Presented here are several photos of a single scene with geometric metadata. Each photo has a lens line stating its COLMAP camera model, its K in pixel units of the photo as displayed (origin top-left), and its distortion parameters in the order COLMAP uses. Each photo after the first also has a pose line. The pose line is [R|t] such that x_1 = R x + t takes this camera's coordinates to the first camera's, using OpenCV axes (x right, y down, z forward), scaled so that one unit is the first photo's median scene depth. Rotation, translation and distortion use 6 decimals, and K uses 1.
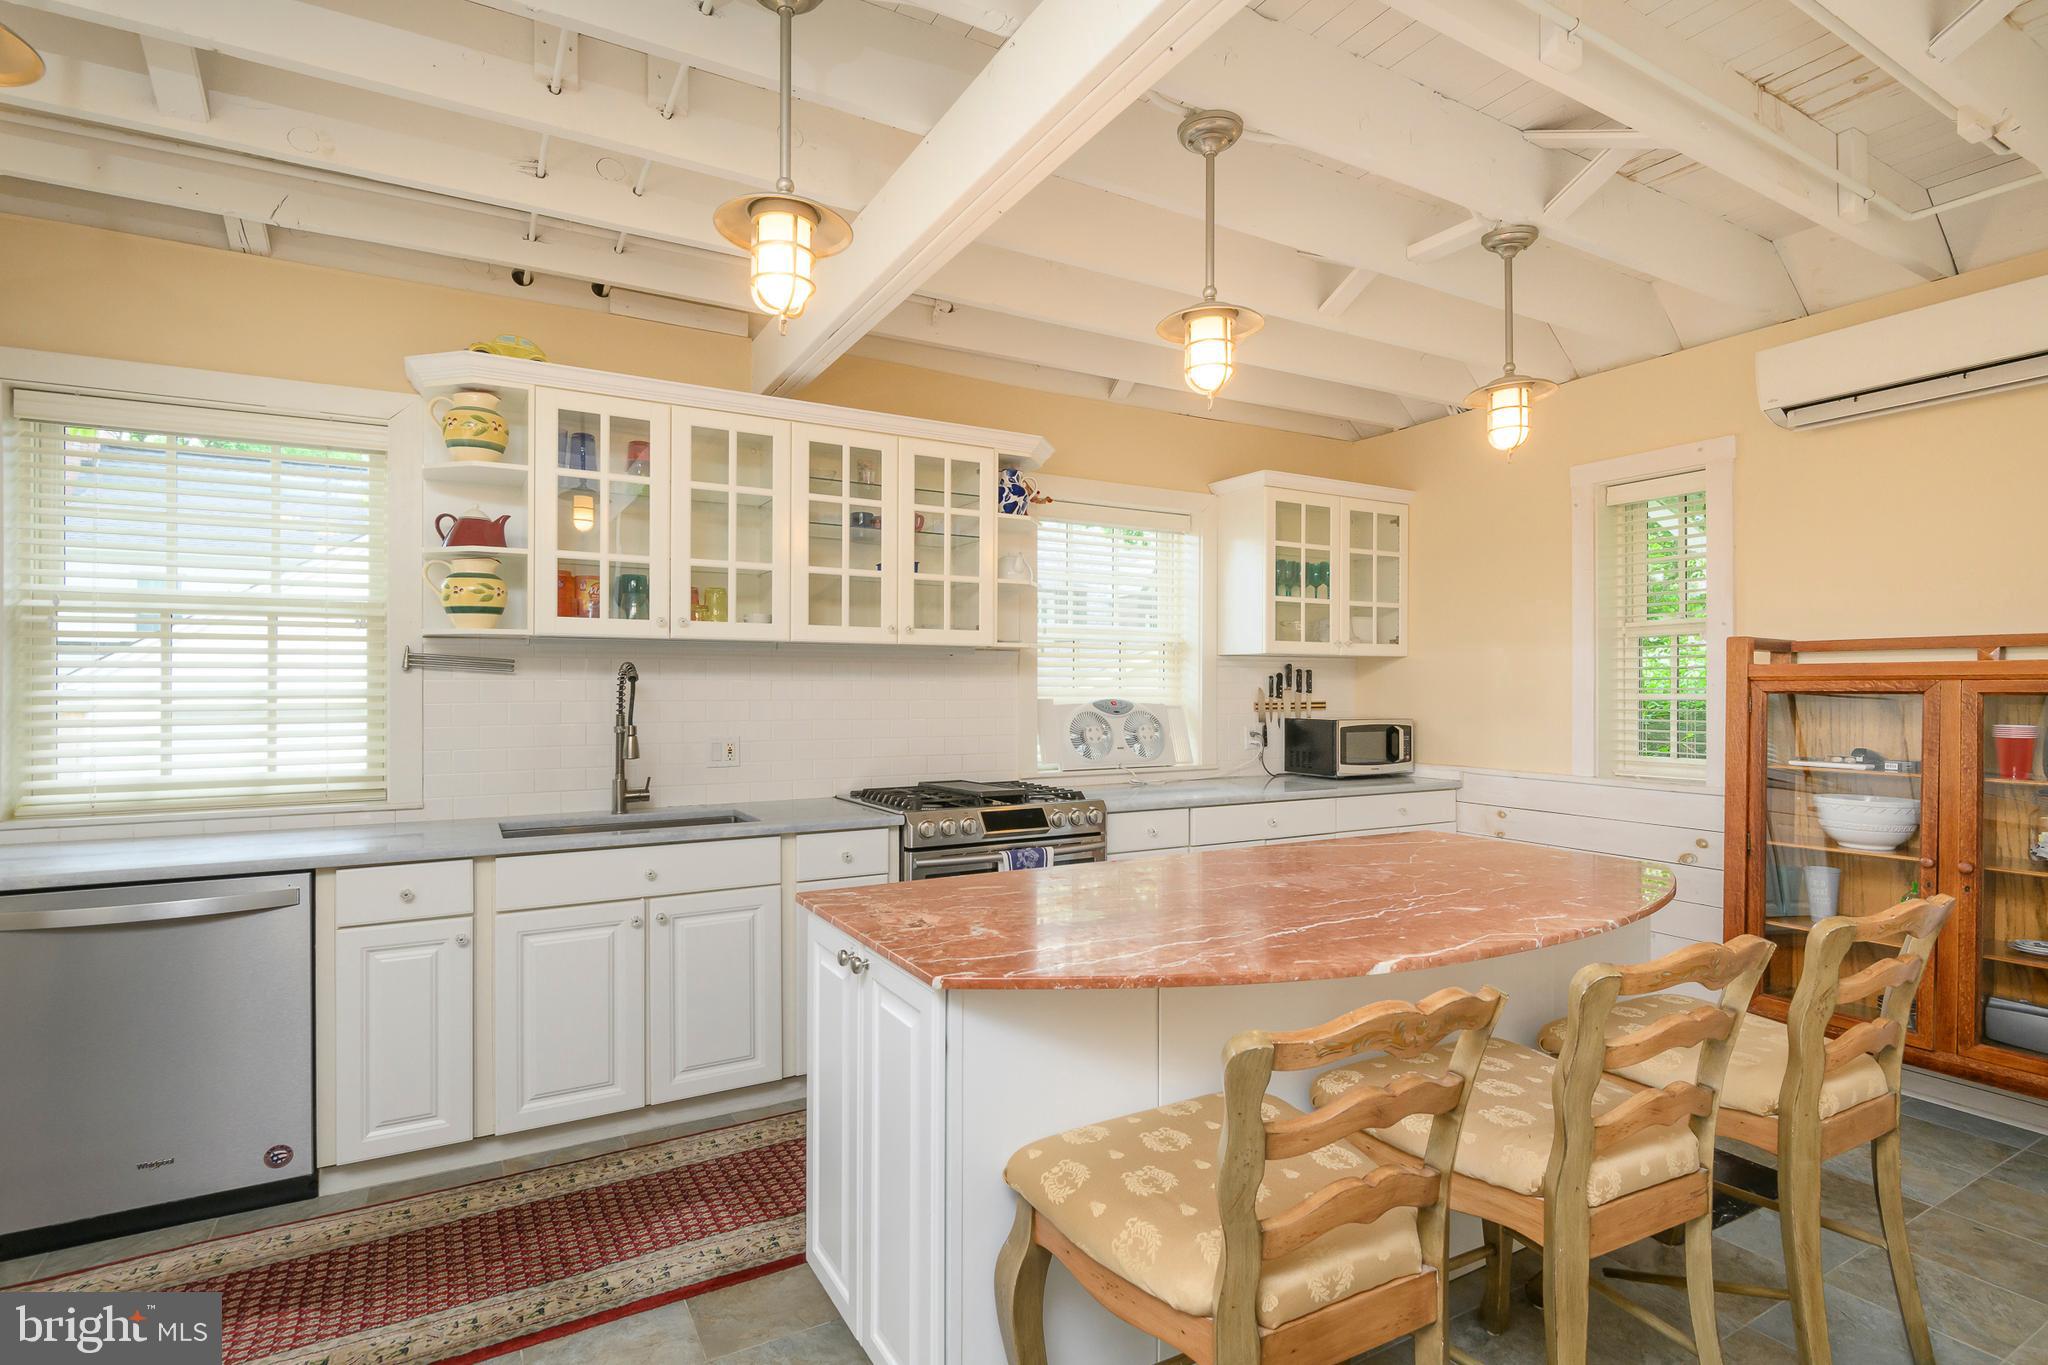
lens RADIAL K [[886.7, 0, 873.4], [0, 886.7, 671.0], [0, 0, 1]] dist [0.002469, 0.000182]
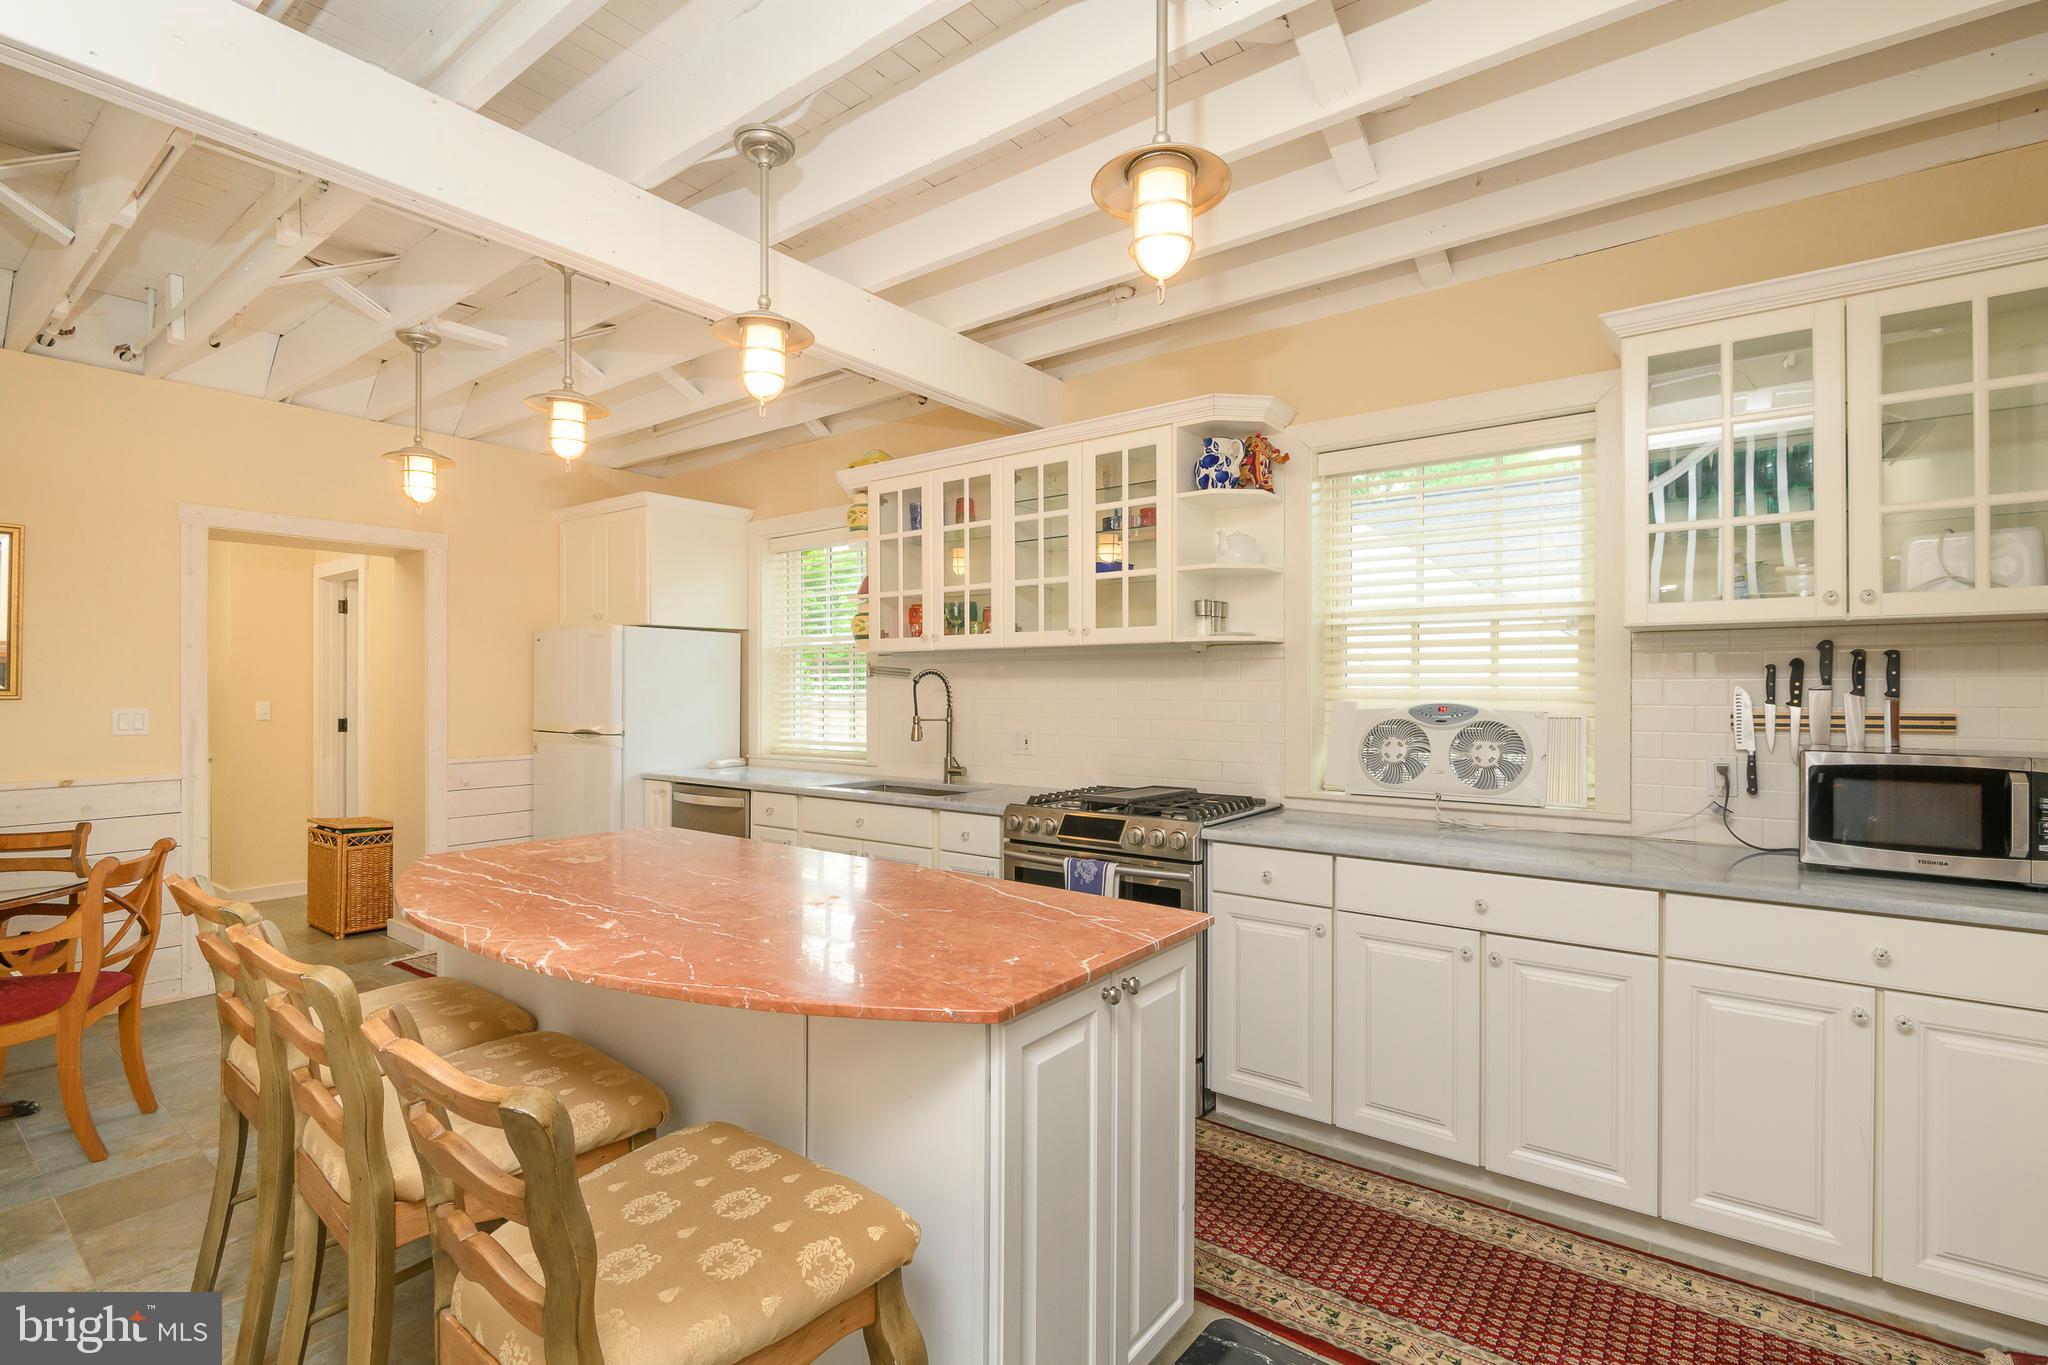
lens RADIAL K [[942.0, 0, 1024.0], [0, 942.0, 682.5], [0, 0, 1]] dist [-0.000096, 0.000160]
pose [[0.456554, -0.007216, -0.889666, 0.794308], [0.014766, 0.999891, -0.000532, 0.010812], [0.889573, -0.012894, 0.456611, 0.360744]]
